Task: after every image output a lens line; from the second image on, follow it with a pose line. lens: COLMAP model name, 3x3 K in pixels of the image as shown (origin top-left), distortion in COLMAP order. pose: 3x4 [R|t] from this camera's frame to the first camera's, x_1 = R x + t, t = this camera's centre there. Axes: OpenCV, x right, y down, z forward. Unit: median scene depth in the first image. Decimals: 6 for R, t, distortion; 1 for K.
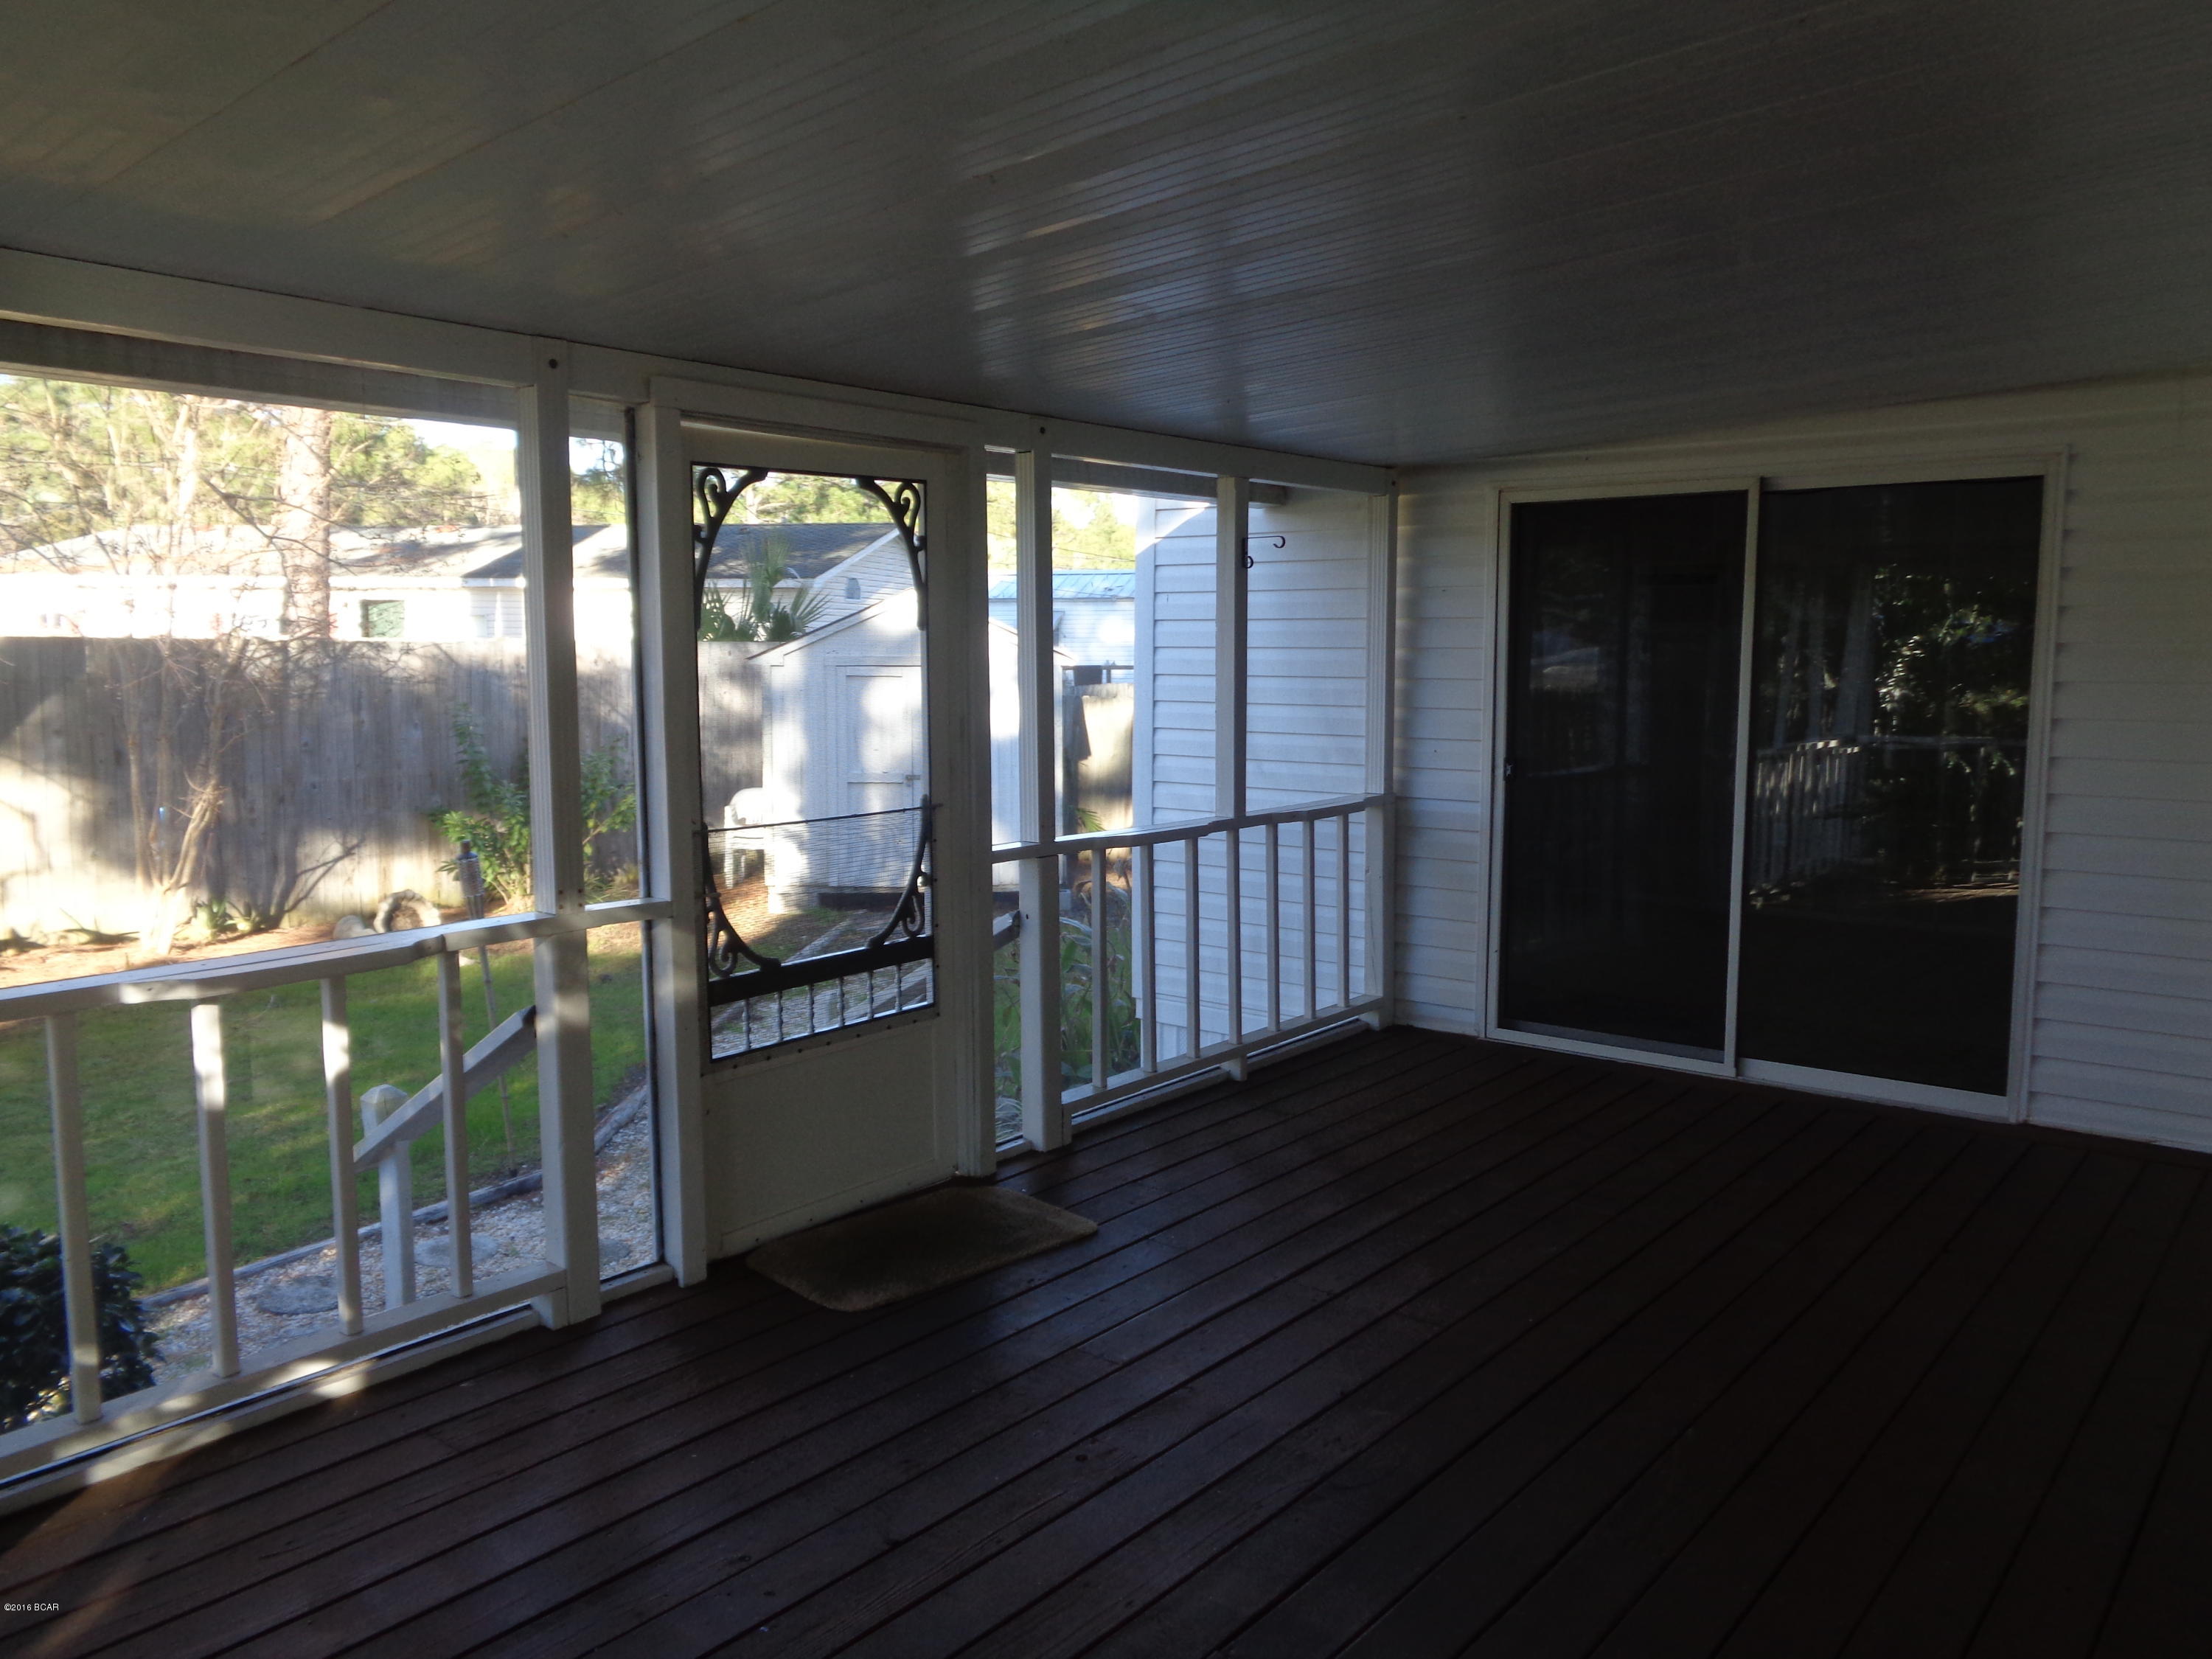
lens RADIAL K [[1670.1, 0, 1101.6], [0, 1670.1, 830.4], [0, 0, 1]] dist [0.005773, 0.001893]
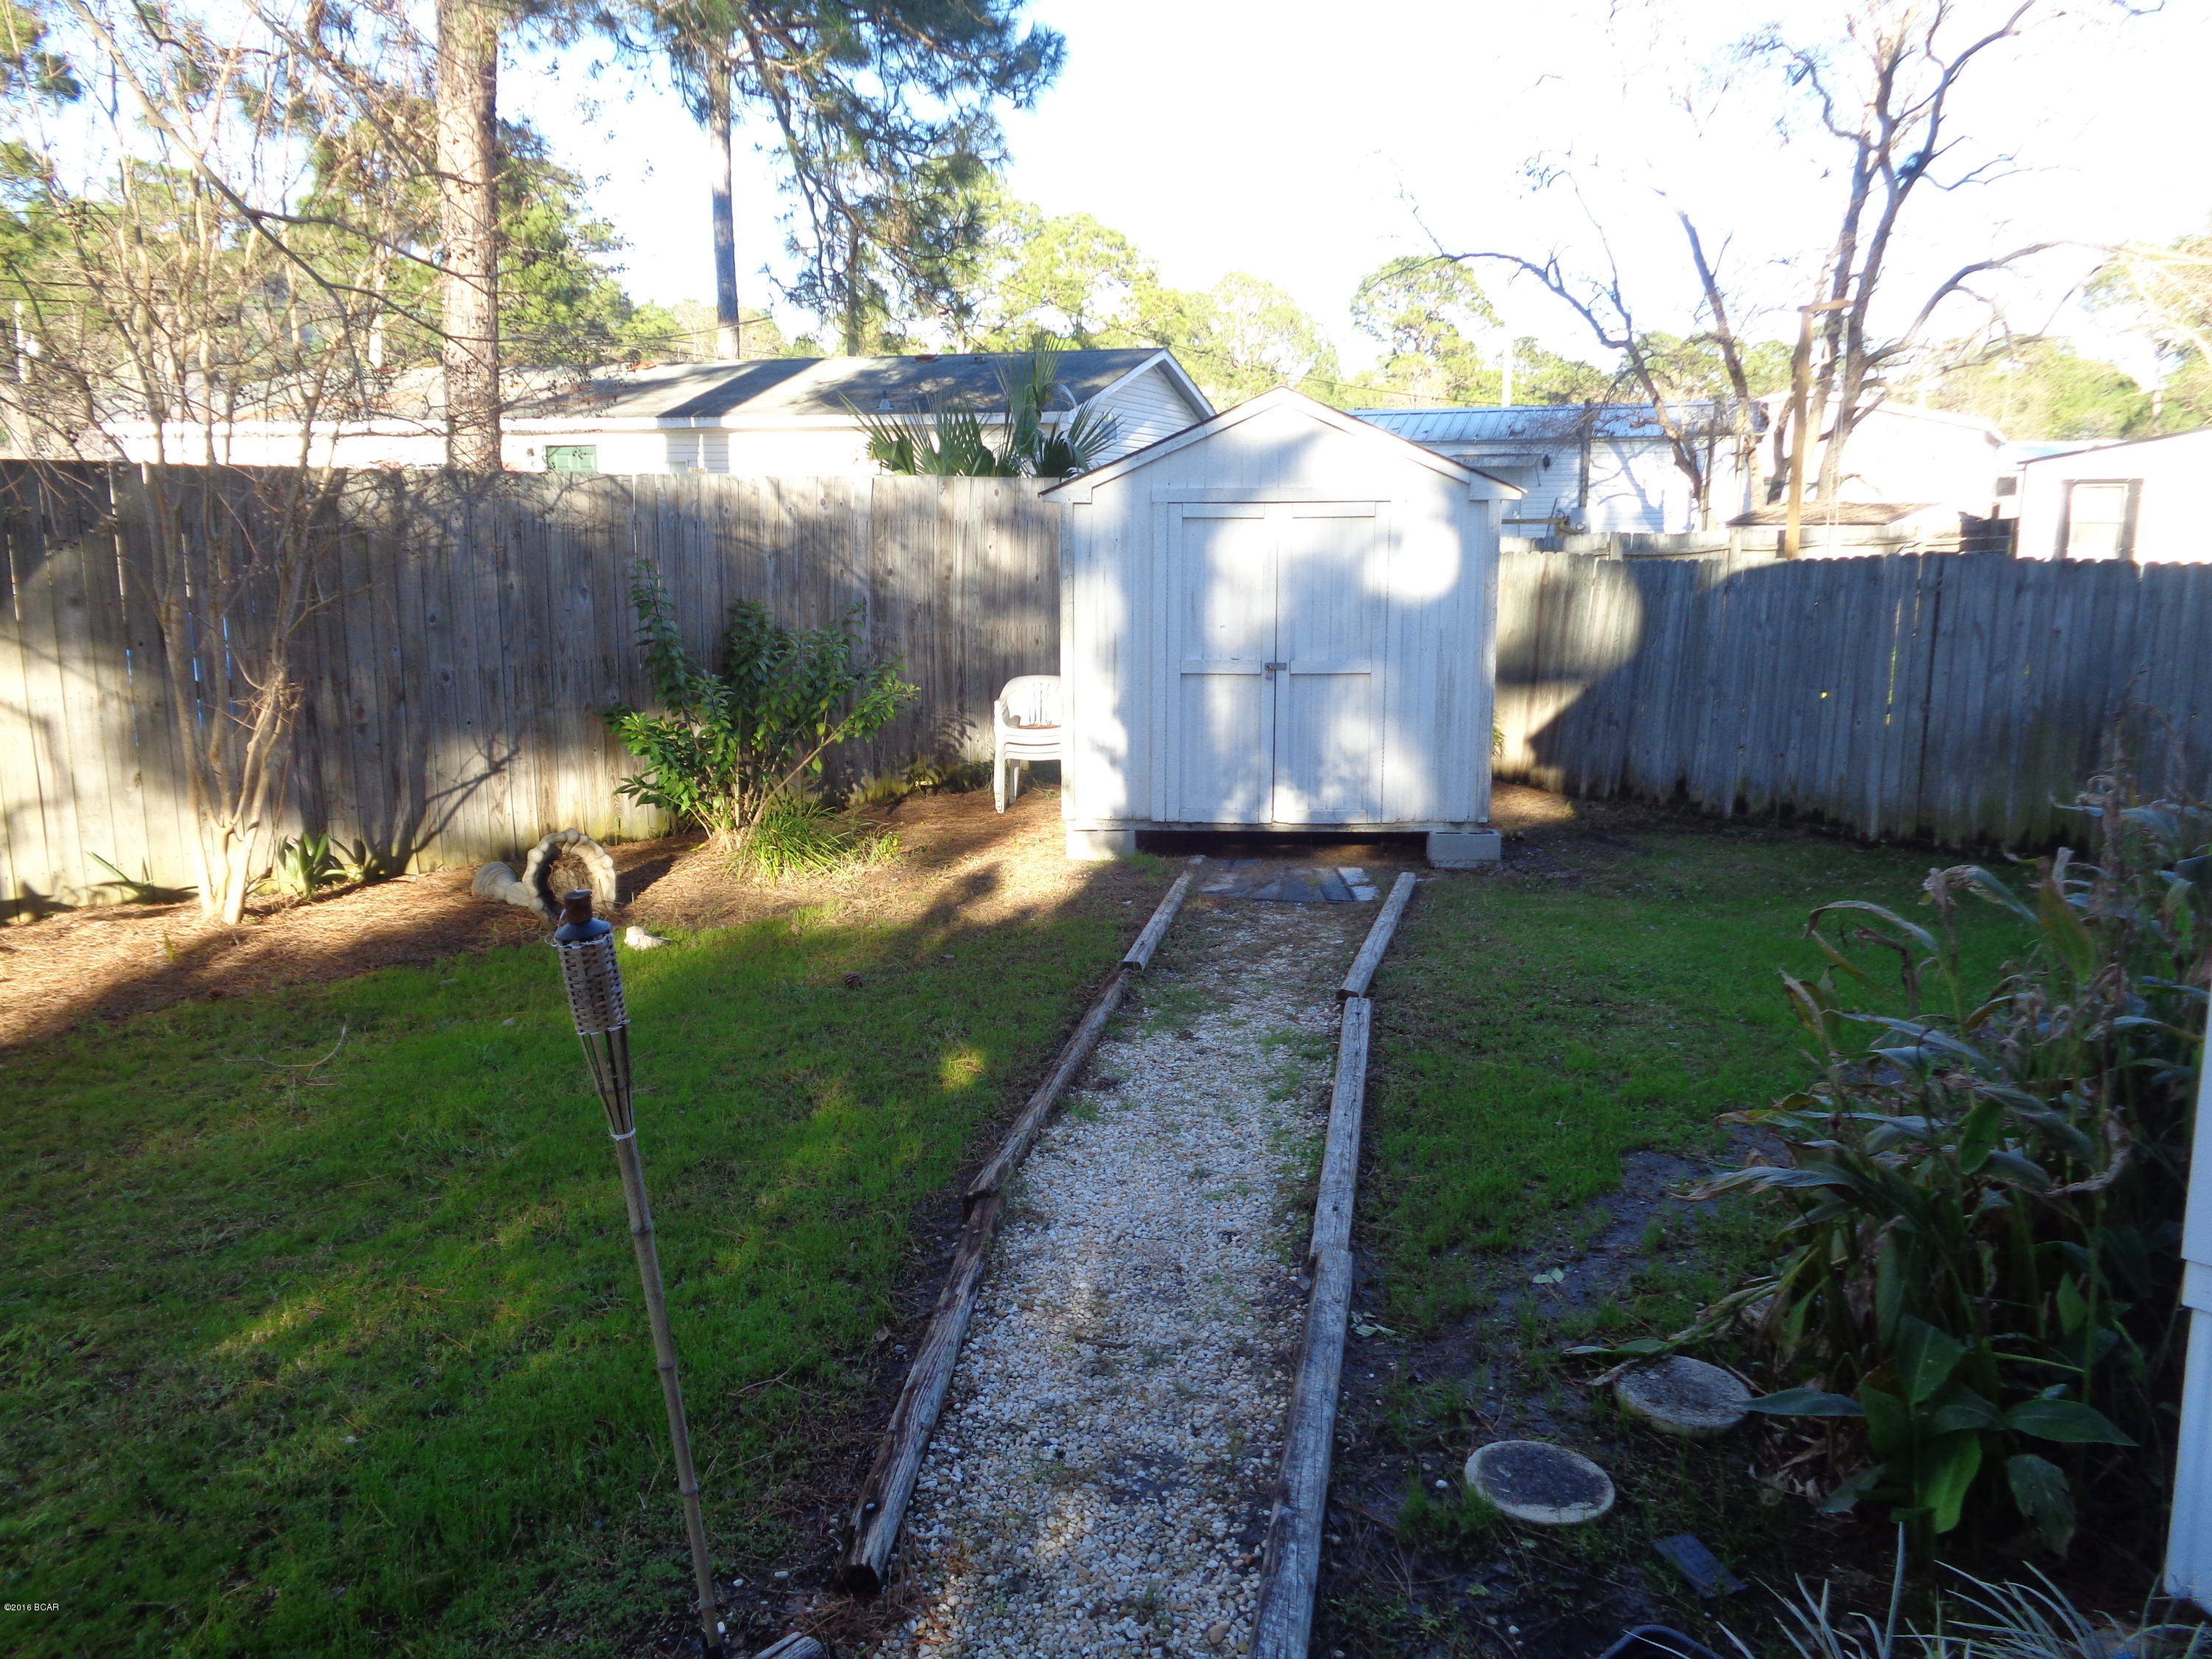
lens RADIAL K [[1670.1, 0, 1108.3], [0, 1670.1, 828.0], [0, 0, 1]] dist [0.005773, 0.001893]
pose [[0.993603, 0.014437, -0.112004, -0.106357], [-0.005623, 0.996889, 0.078620, -0.019336], [0.112790, -0.077487, 0.990593, 0.312837]]
